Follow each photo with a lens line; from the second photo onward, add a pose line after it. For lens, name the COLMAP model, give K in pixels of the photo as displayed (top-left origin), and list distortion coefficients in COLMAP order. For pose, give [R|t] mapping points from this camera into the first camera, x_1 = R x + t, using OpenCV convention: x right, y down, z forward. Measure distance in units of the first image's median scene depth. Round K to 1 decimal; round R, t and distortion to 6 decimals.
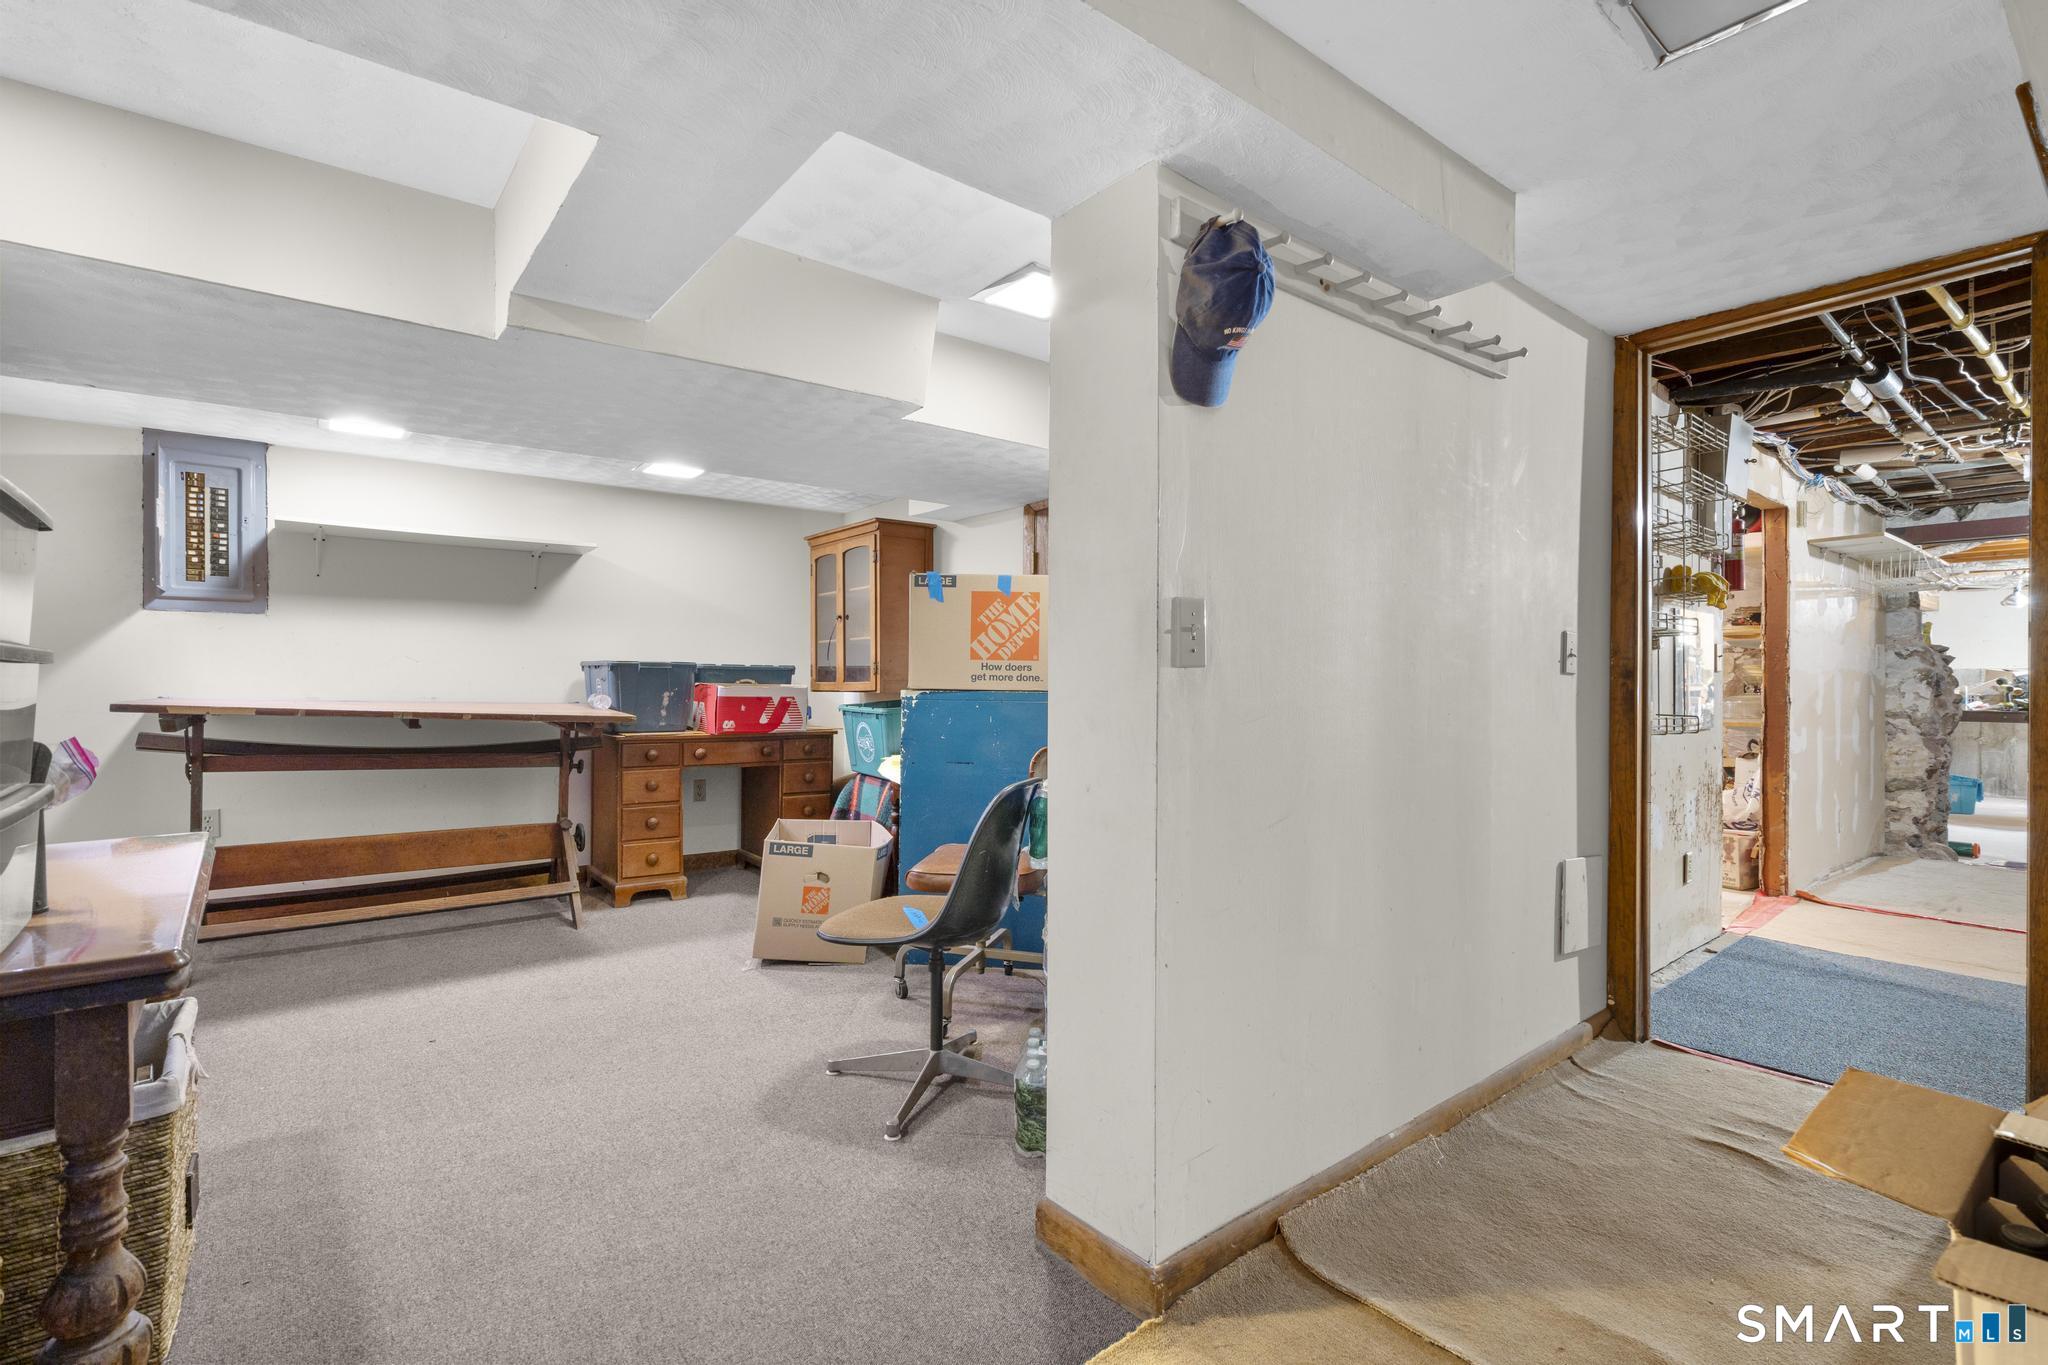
lens RADIAL K [[937.3, 0, 1031.5], [0, 937.3, 682.3], [0, 0, 1]] dist [0.002026, 0.000535]
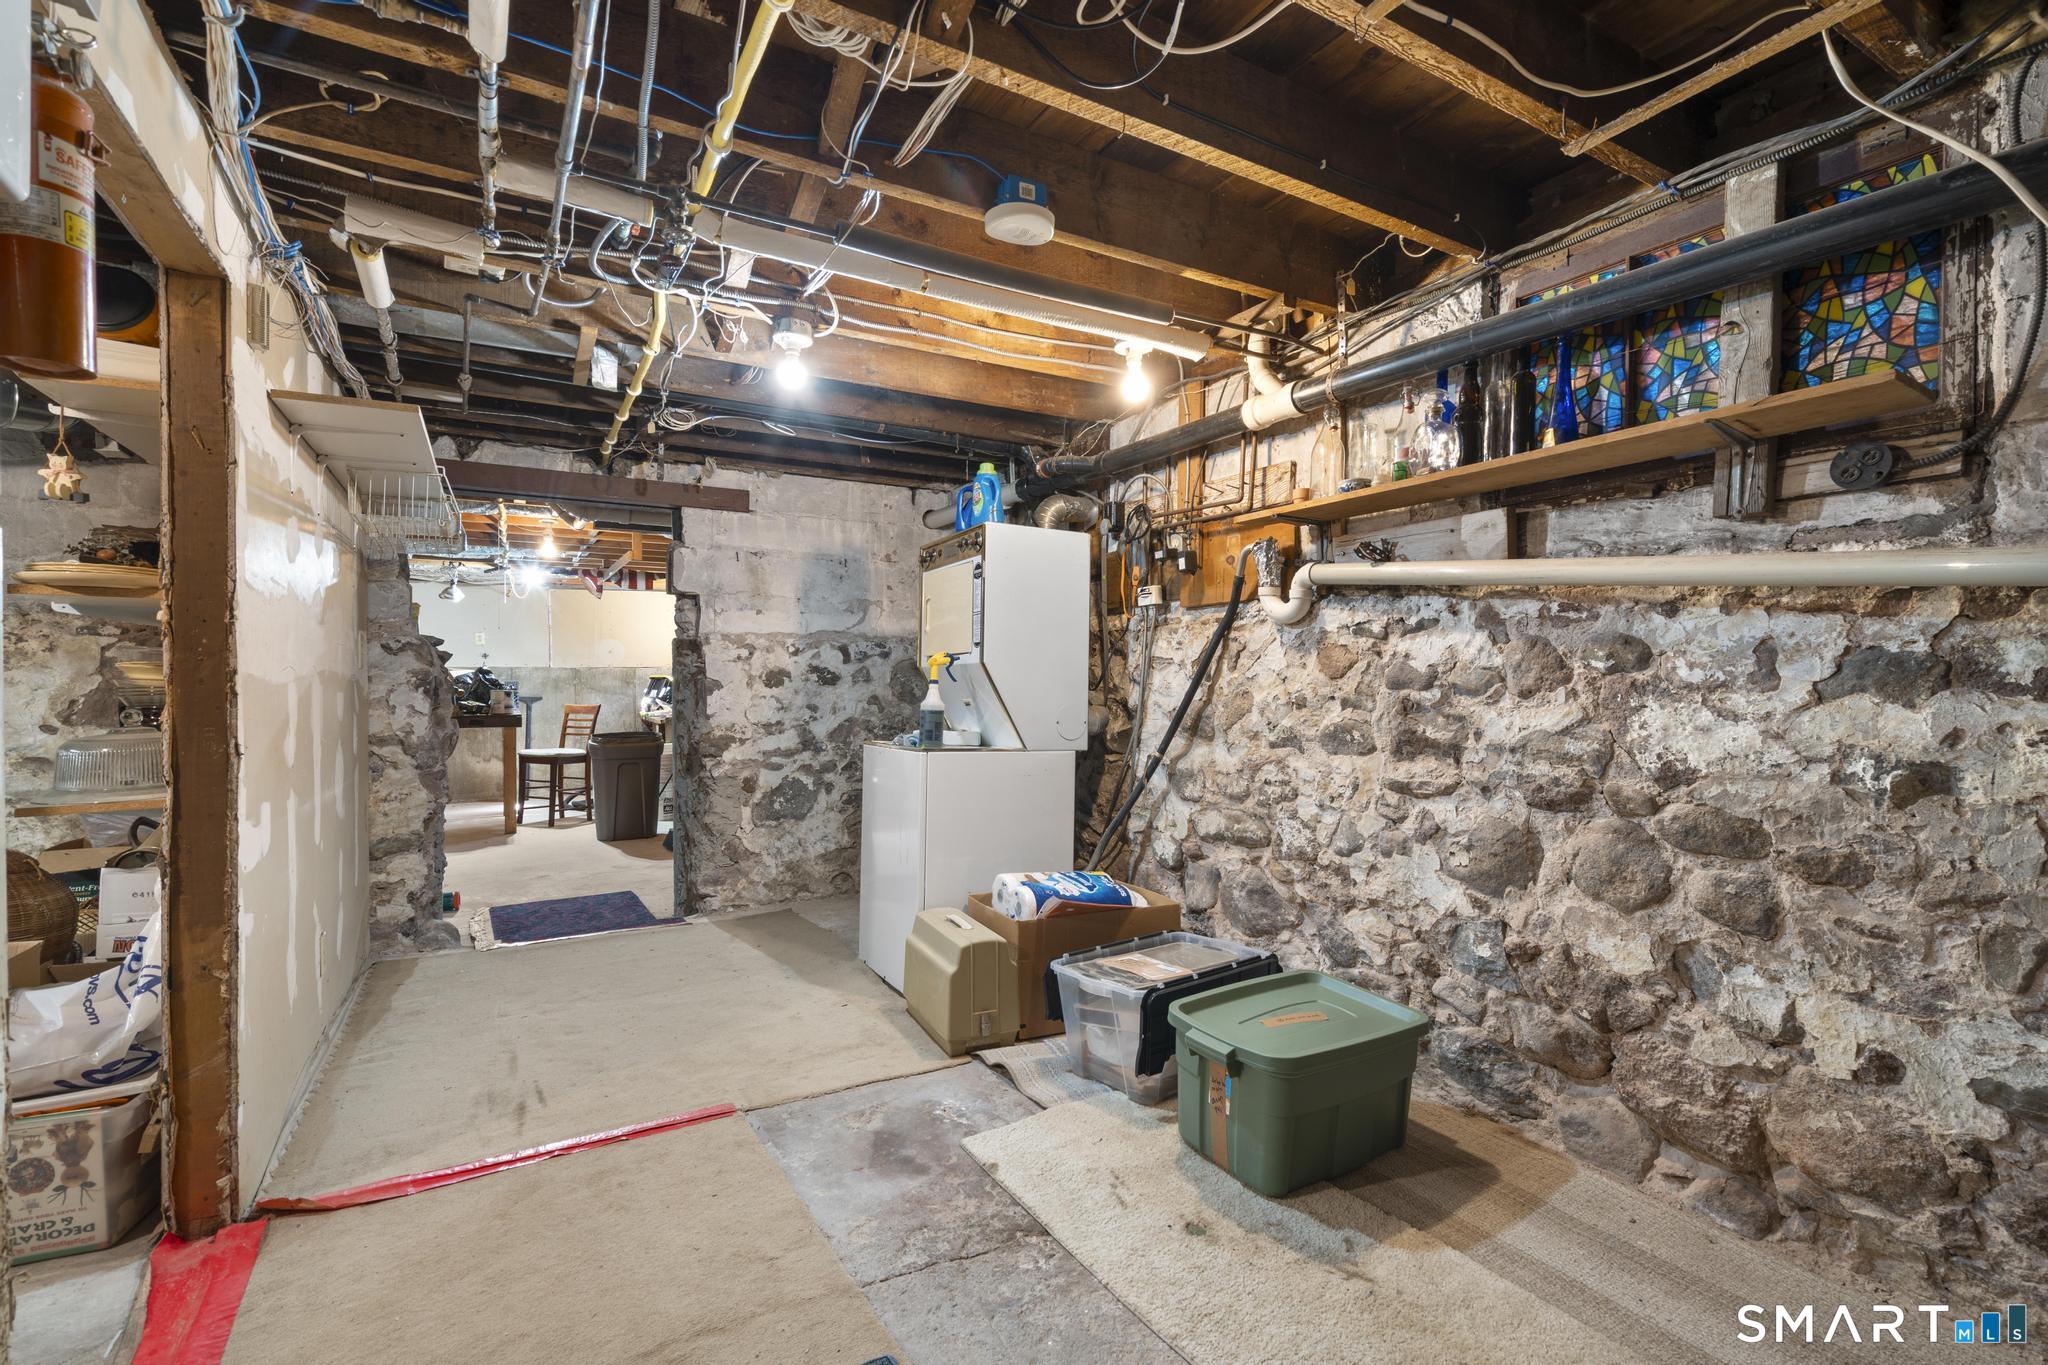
lens RADIAL K [[937.3, 0, 1035.1], [0, 937.3, 683.9], [0, 0, 1]] dist [0.002026, 0.000535]
pose [[0.156718, -0.010093, 0.987592, 0.360316], [0.002465, 0.999949, 0.009828, -0.010107], [-0.987640, 0.000894, 0.156735, 0.466139]]
